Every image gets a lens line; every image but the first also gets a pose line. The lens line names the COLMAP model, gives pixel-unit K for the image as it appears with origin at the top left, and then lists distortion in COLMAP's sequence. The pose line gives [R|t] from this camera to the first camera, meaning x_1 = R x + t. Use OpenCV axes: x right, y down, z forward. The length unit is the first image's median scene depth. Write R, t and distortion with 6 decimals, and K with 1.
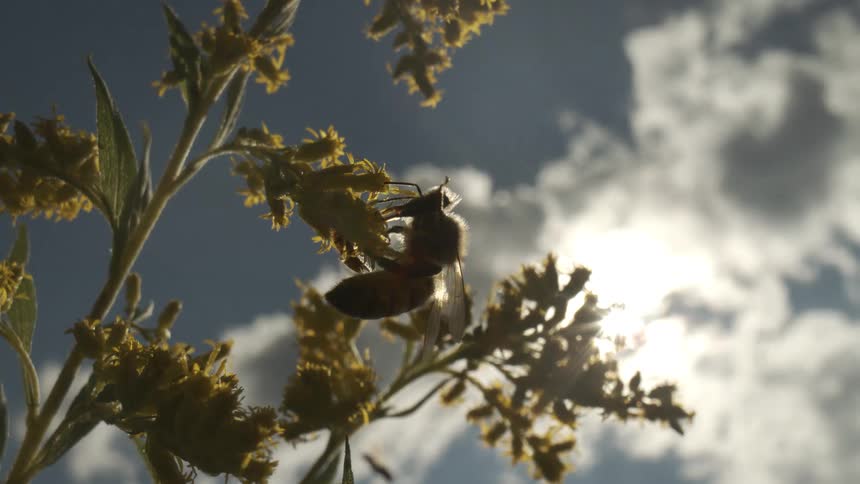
lens RADIAL K [[611.4, 0, 430.0], [0, 611.4, 242.0], [0, 0, 1]] dist [-0.053415, 0.004474]
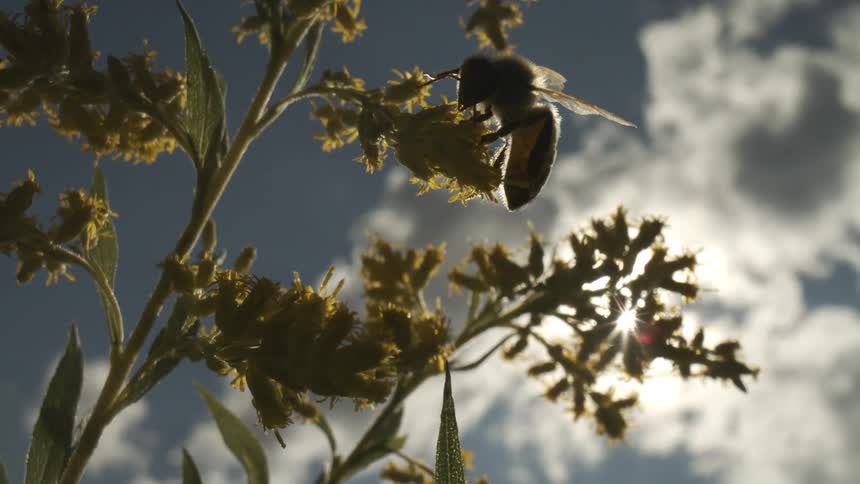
lens RADIAL K [[611.4, 0, 430.0], [0, 611.4, 242.0], [0, 0, 1]] dist [-0.053415, 0.004474]
pose [[0.999888, 0.011219, -0.009901, -0.107135], [-0.011160, 0.999920, 0.005977, 0.075783], [0.009967, -0.005866, 0.999933, -0.005830]]
